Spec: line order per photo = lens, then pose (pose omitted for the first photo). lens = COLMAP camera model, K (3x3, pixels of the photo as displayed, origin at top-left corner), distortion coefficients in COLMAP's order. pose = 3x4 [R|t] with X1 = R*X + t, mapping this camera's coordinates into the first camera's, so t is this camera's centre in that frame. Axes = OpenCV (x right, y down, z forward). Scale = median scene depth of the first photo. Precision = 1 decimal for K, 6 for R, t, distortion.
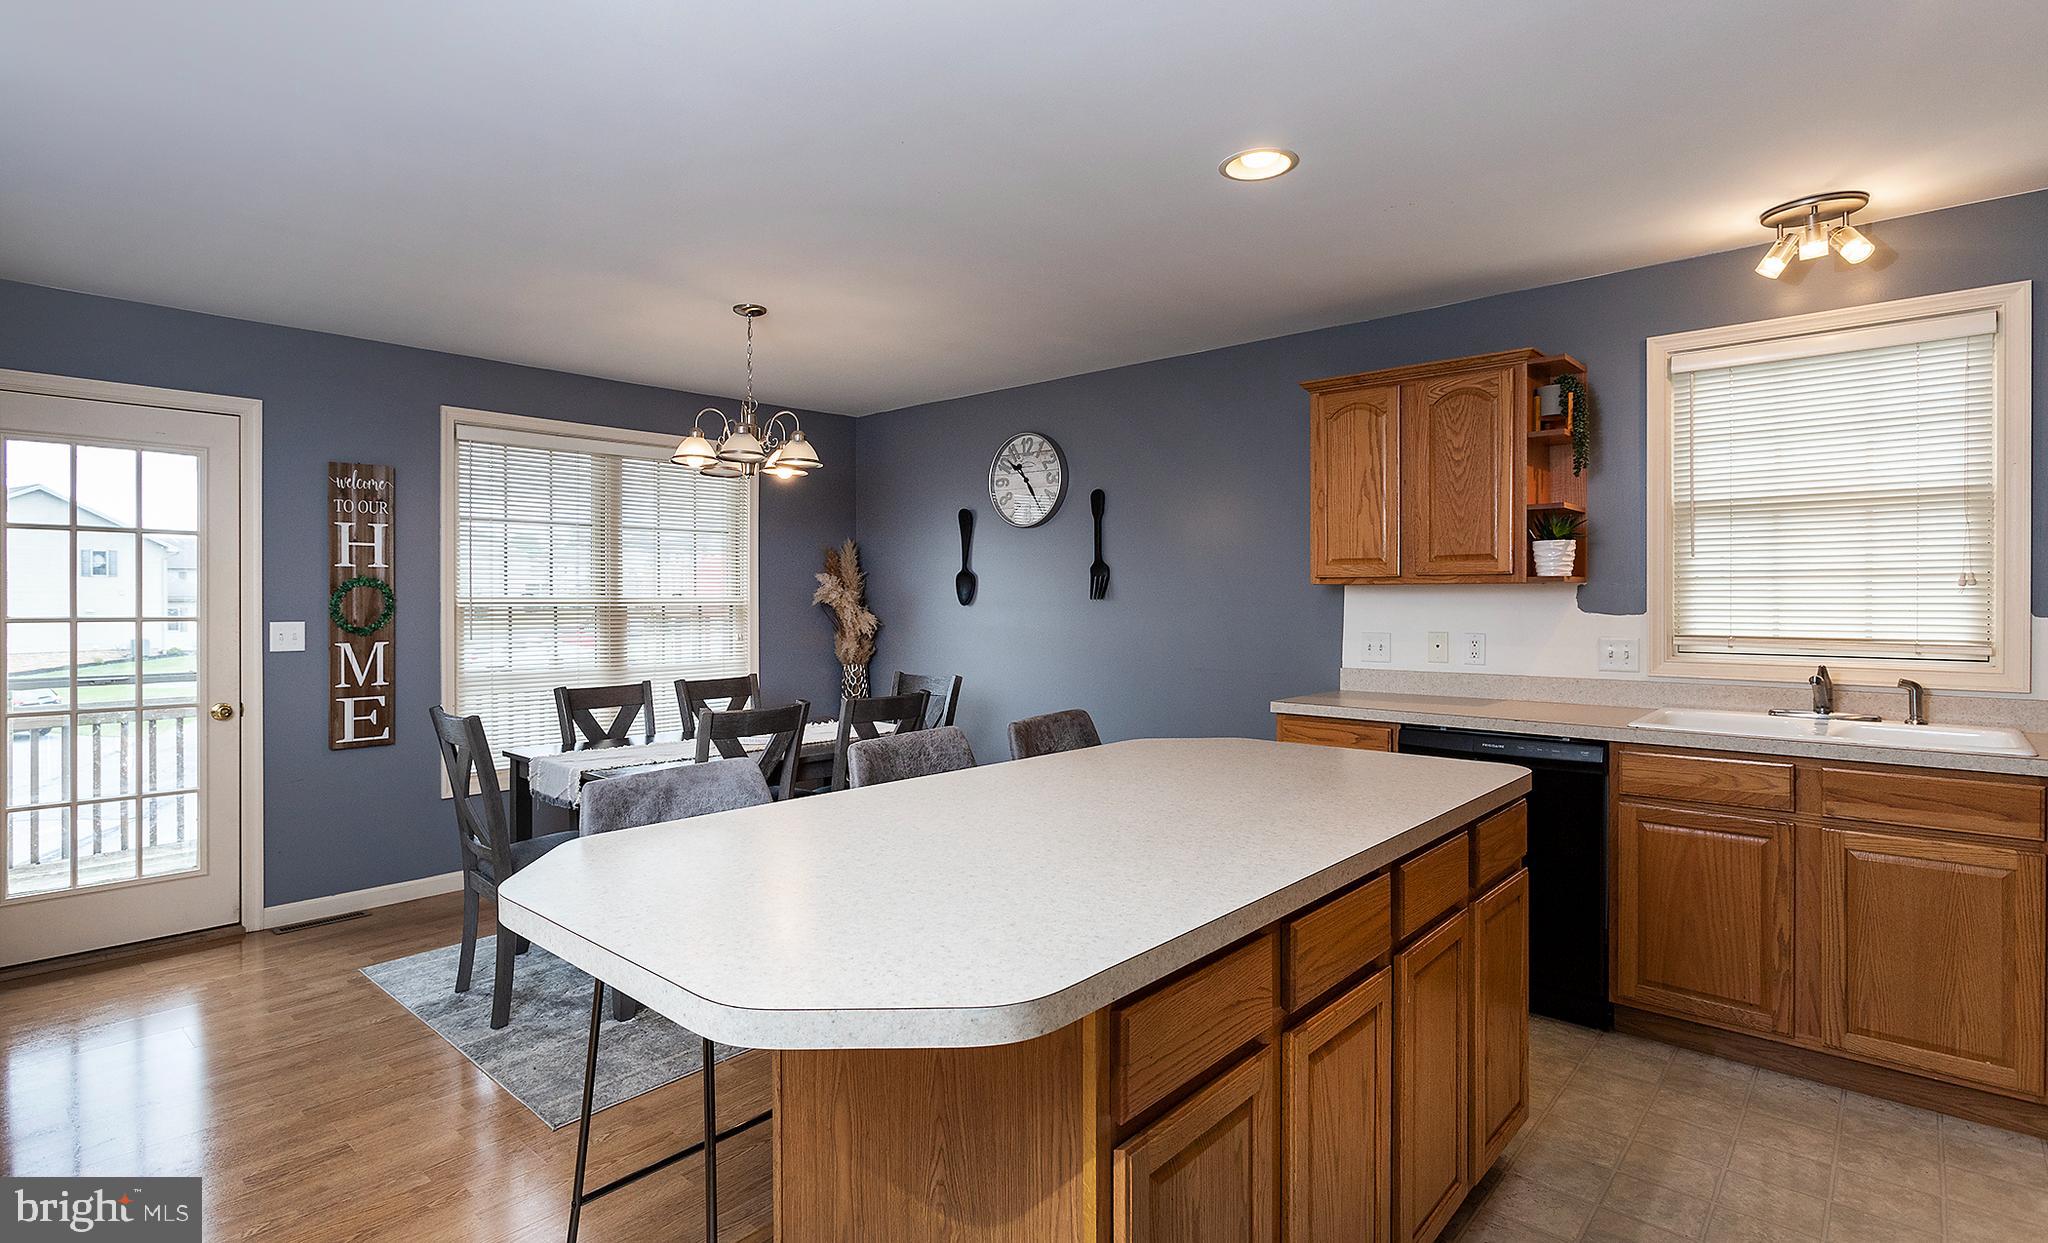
lens RADIAL K [[979.7, 0, 1031.1], [0, 979.7, 615.8], [0, 0, 1]] dist [-0.024542, 0.007252]
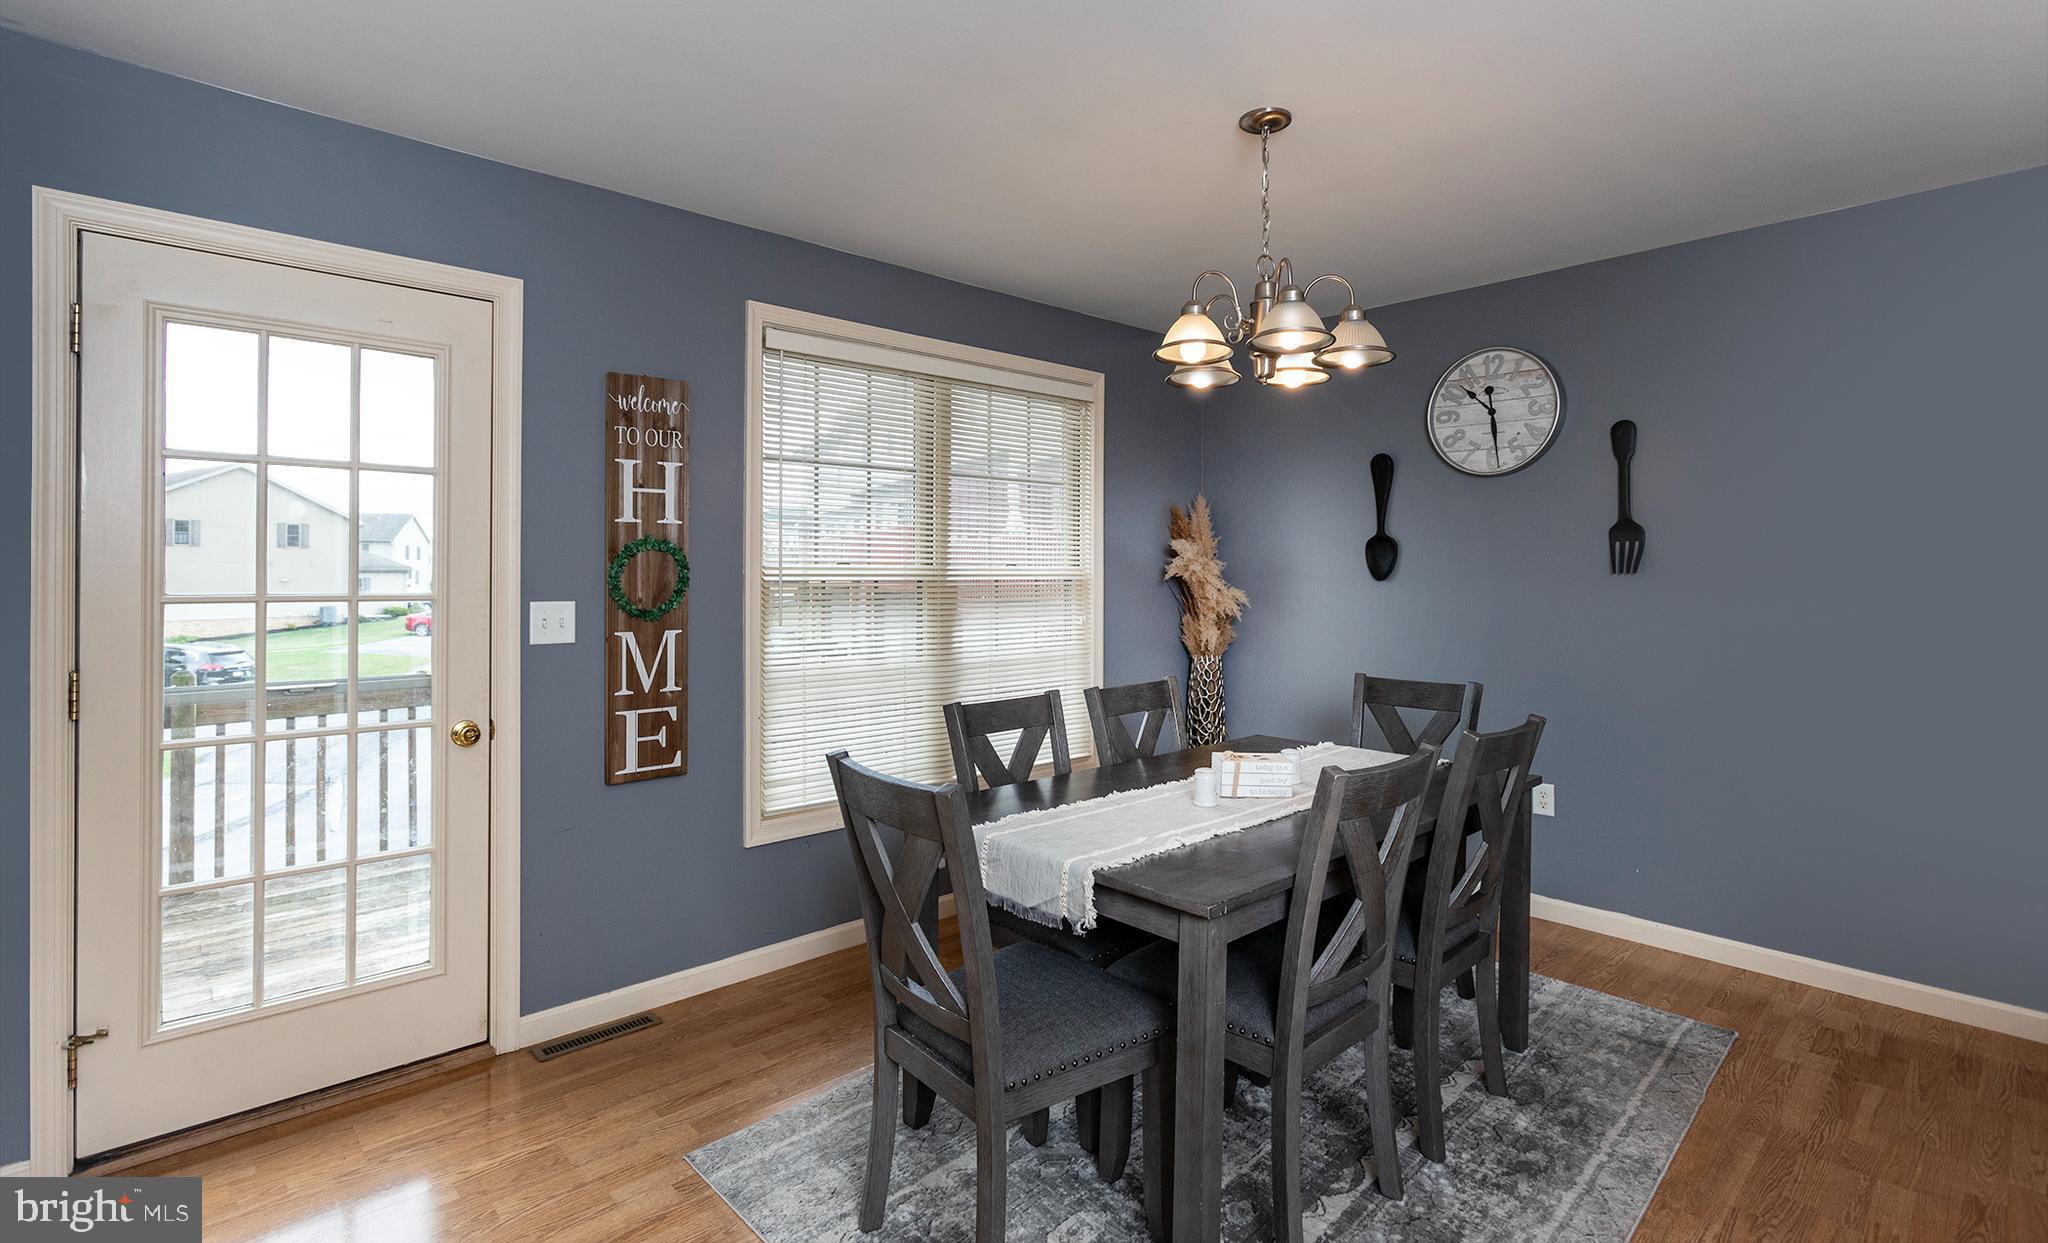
lens RADIAL K [[979.7, 0, 1107.9], [0, 979.7, 582.3], [0, 0, 1]] dist [-0.024542, 0.007252]
pose [[0.997662, 0.005614, -0.068115, -0.314307], [-0.005990, 0.999968, -0.005320, -0.005875], [0.068083, 0.005716, 0.997663, 0.322110]]
